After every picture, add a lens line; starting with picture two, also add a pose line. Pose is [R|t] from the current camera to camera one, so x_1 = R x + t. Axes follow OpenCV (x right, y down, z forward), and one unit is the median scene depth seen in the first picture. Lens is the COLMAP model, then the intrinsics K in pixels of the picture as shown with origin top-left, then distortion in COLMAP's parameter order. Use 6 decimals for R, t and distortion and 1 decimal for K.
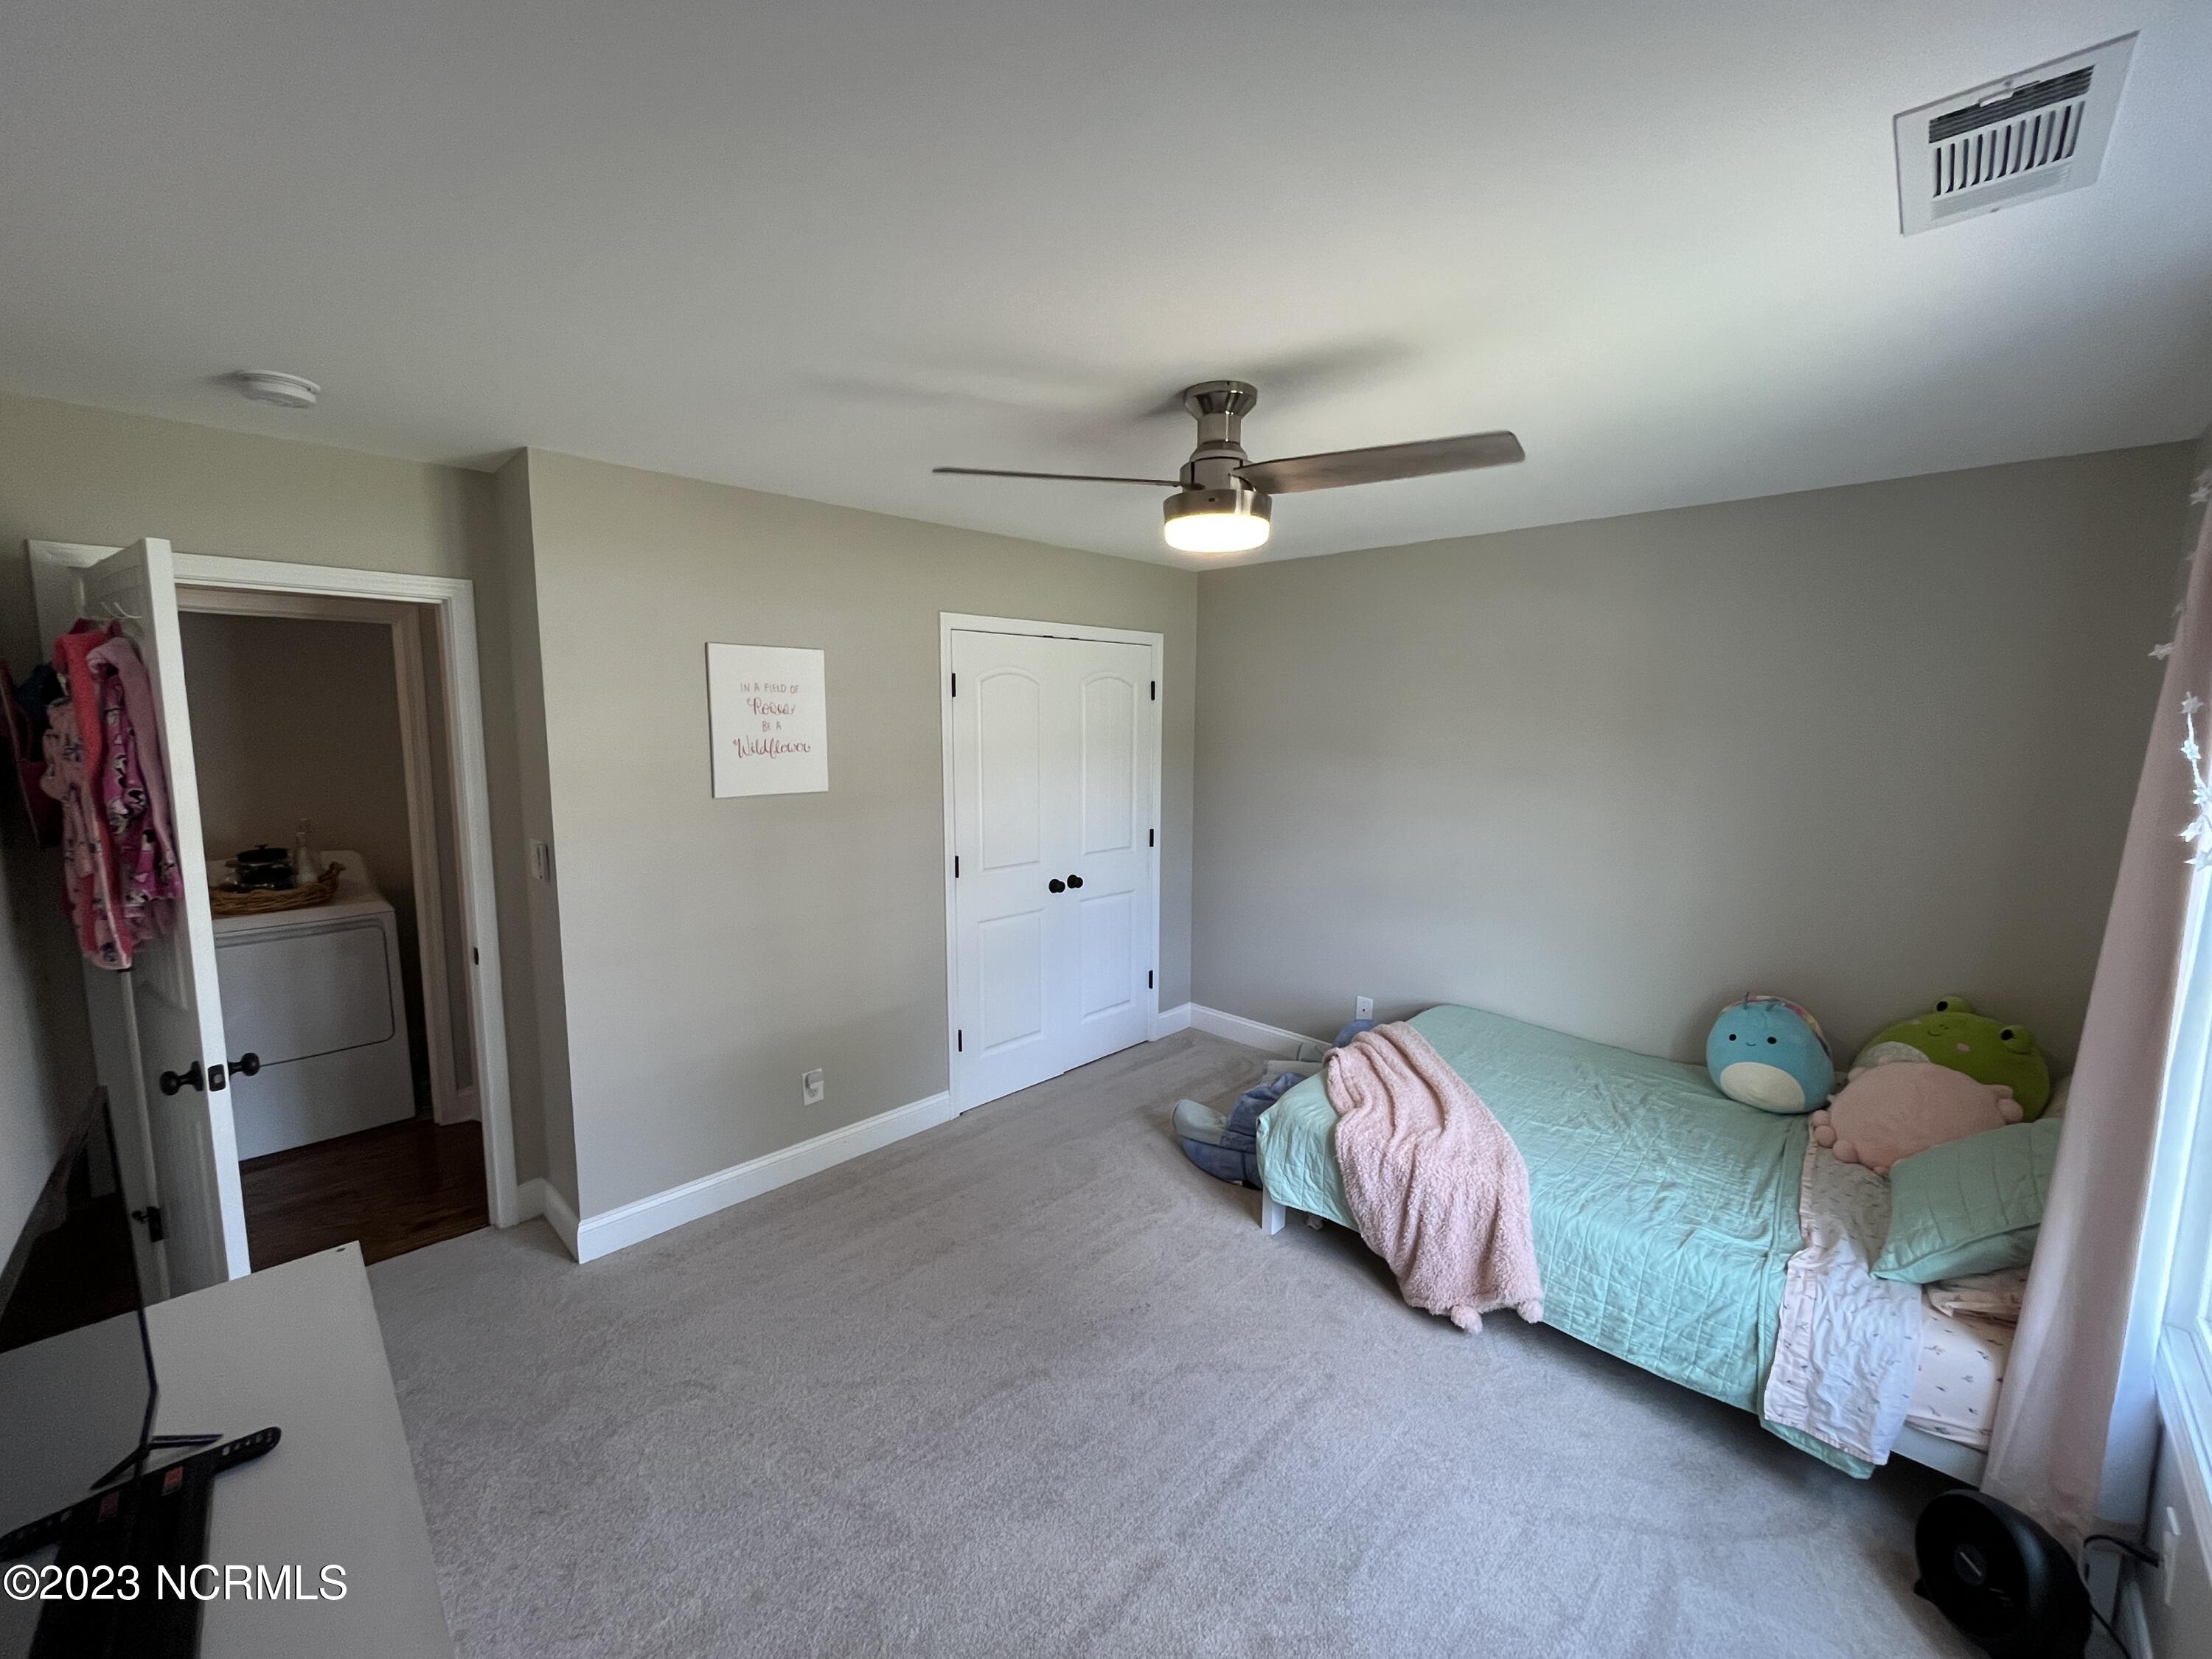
lens RADIAL K [[879.0, 0, 1095.9], [0, 879.0, 833.9], [0, 0, 1]] dist [0.000080, 0.000059]
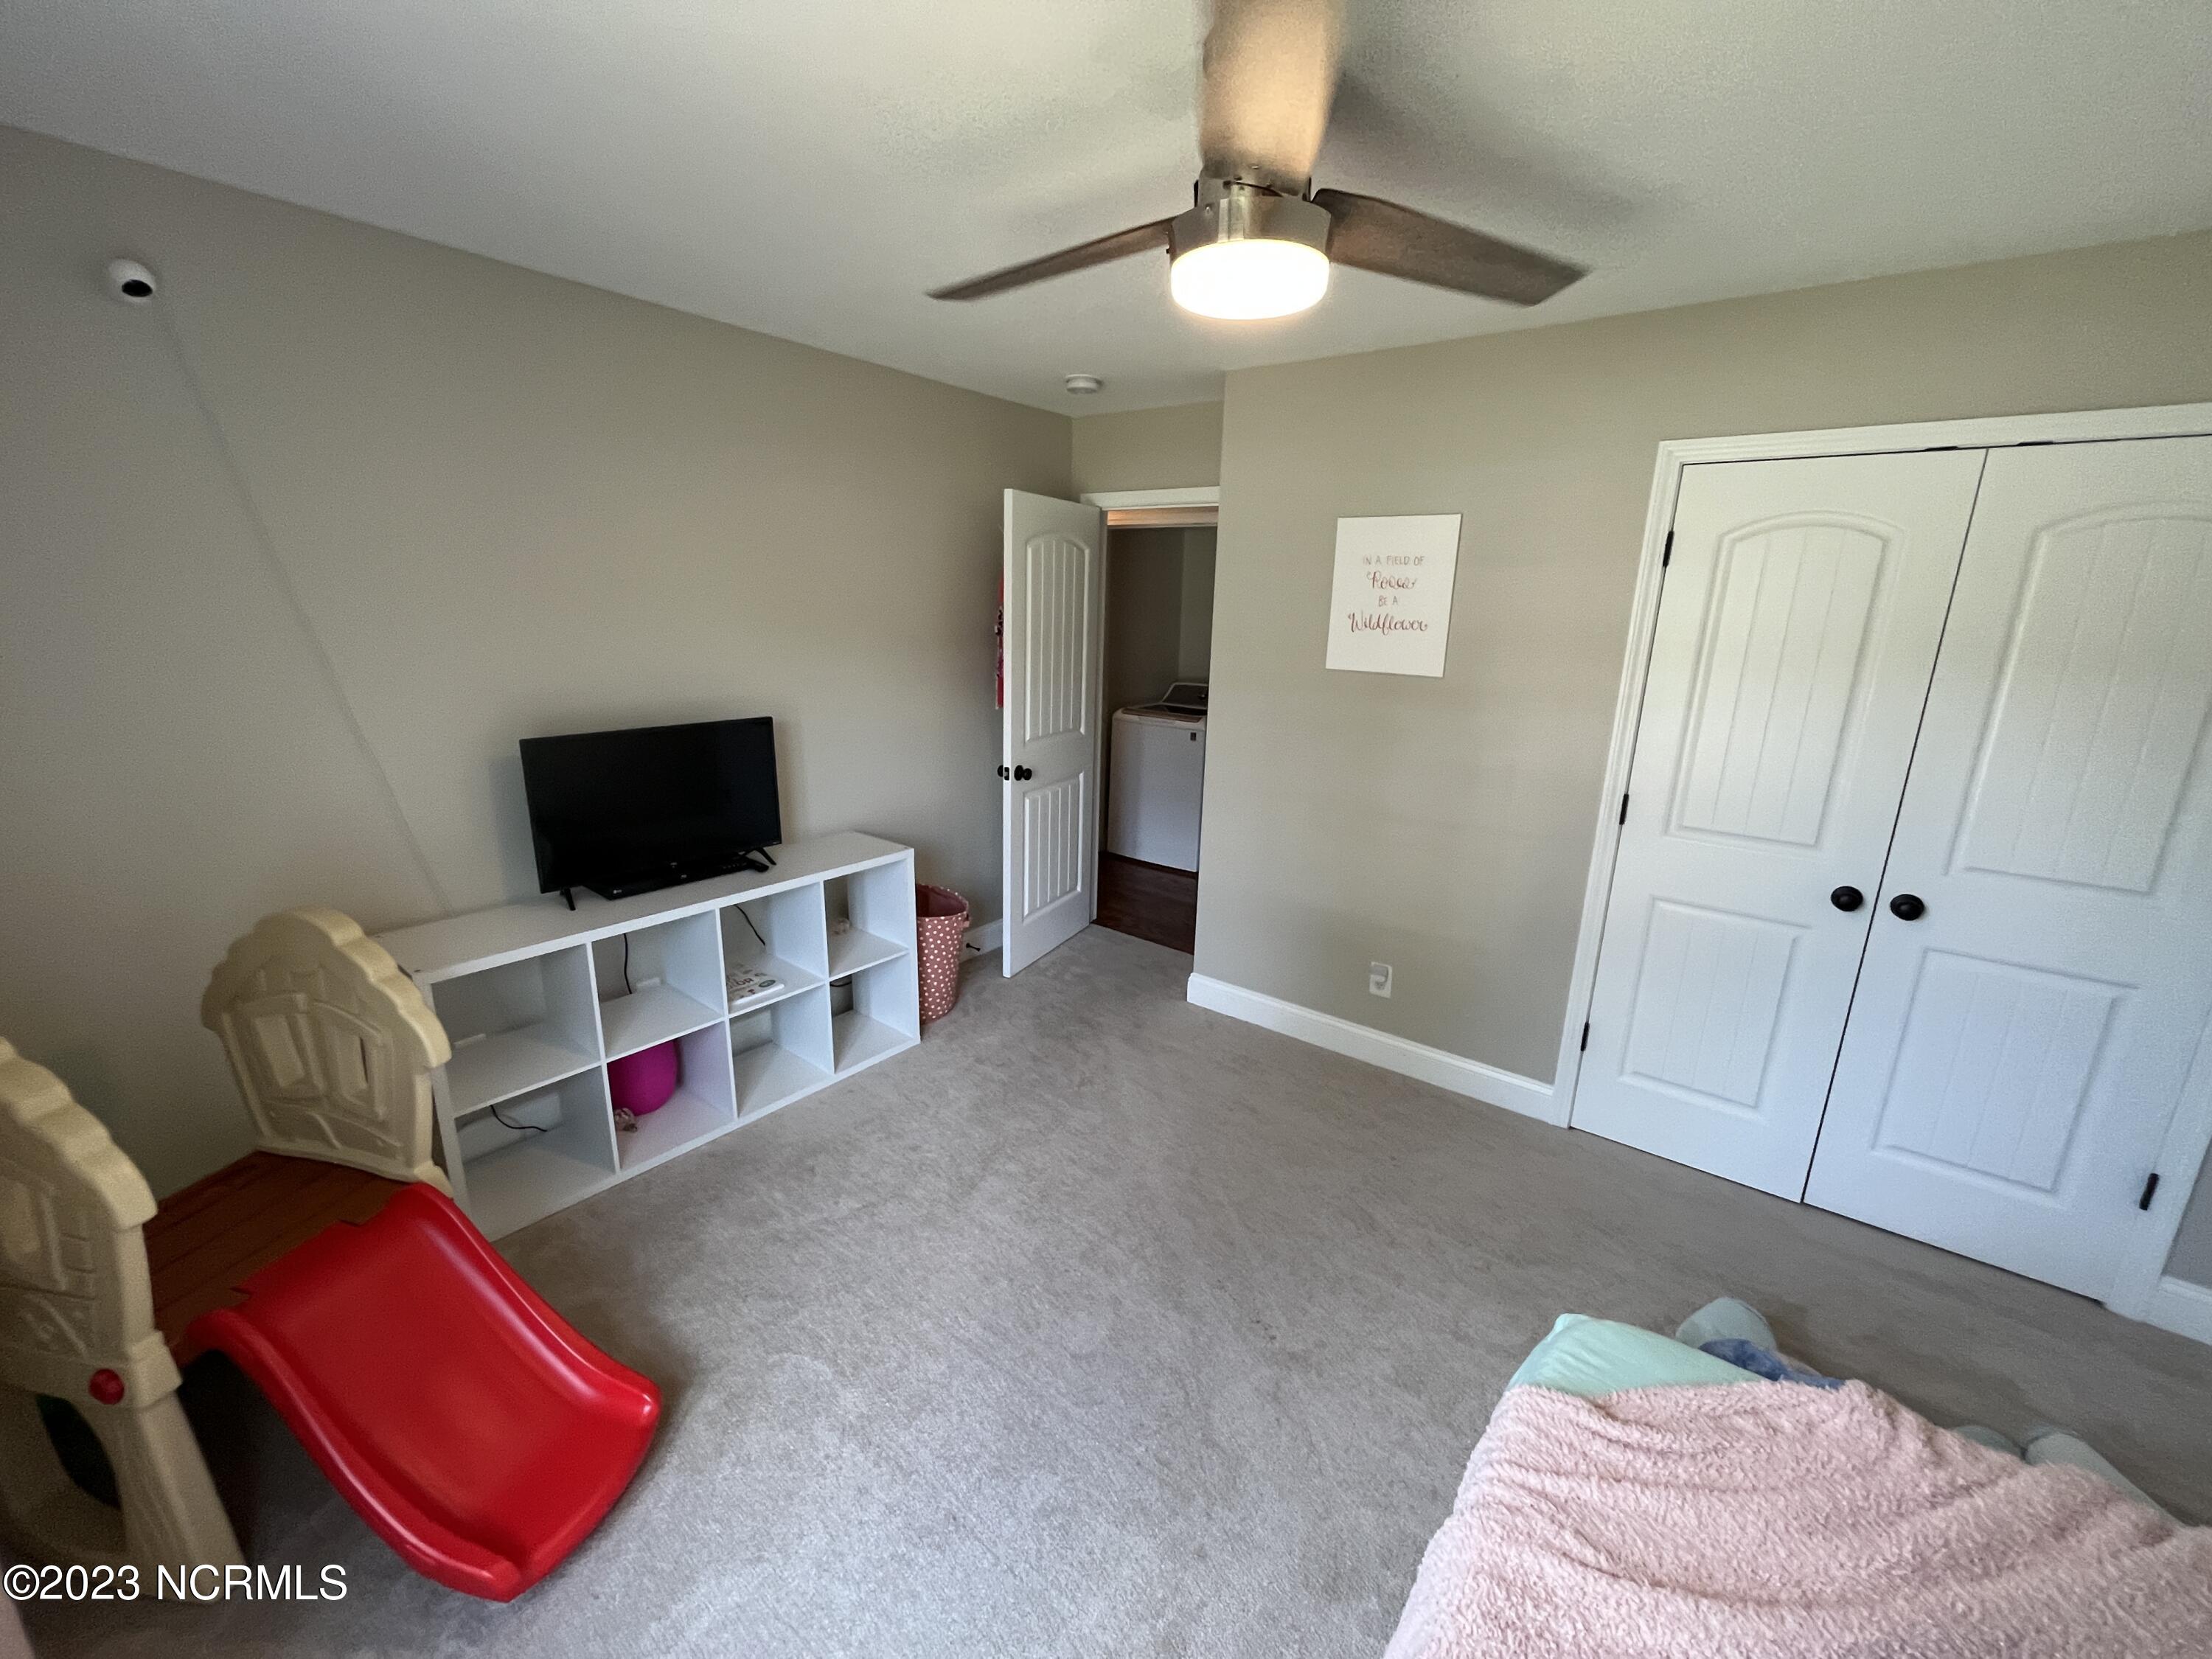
lens RADIAL K [[894.0, 0, 1101.0], [0, 894.0, 821.9], [0, 0, 1]] dist [-0.001382, -0.000344]
pose [[0.133378, 0.248445, -0.959419, 0.616347], [-0.154222, 0.961479, 0.227538, -0.066356], [0.978992, 0.117615, 0.166556, 0.574806]]
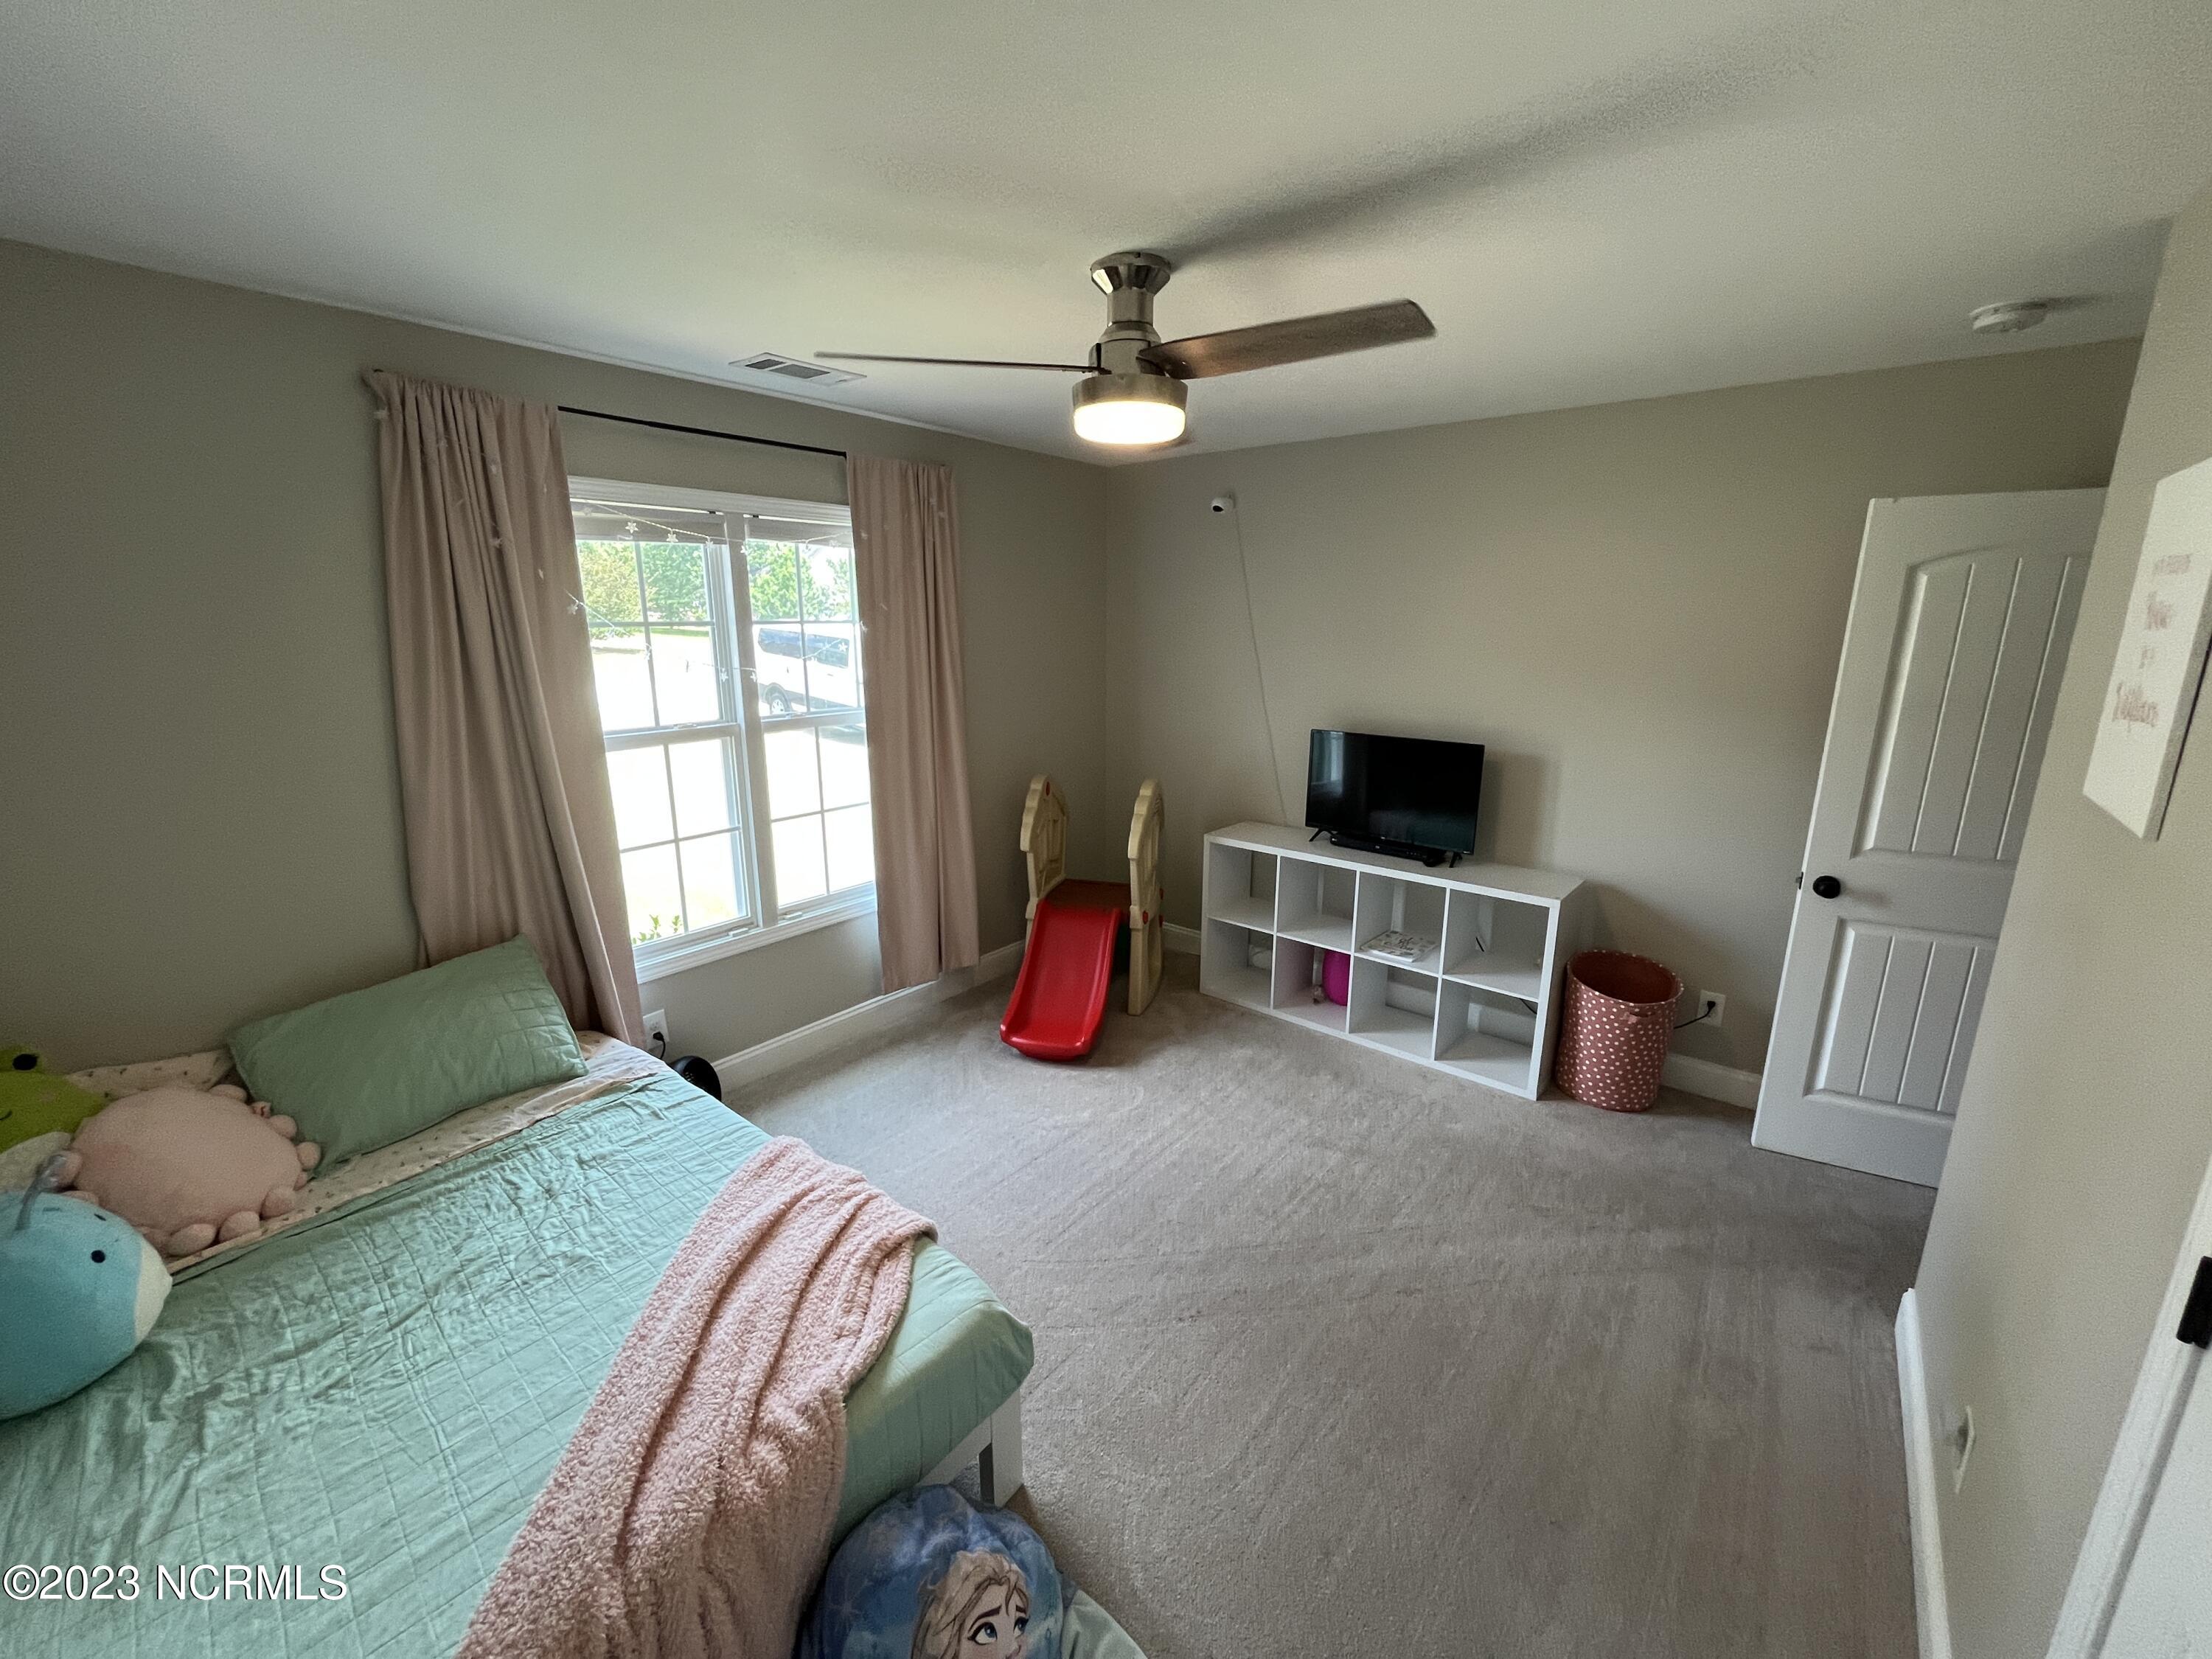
lens RADIAL K [[892.6, 0, 1100.5], [0, 892.6, 819.1], [0, 0, 1]] dist [0.000068, 0.000114]
pose [[-0.995093, 0.018582, -0.097185, 0.187622], [-0.016292, 0.938032, 0.346164, -0.197175], [0.097595, 0.346049, -0.933127, 1.432316]]
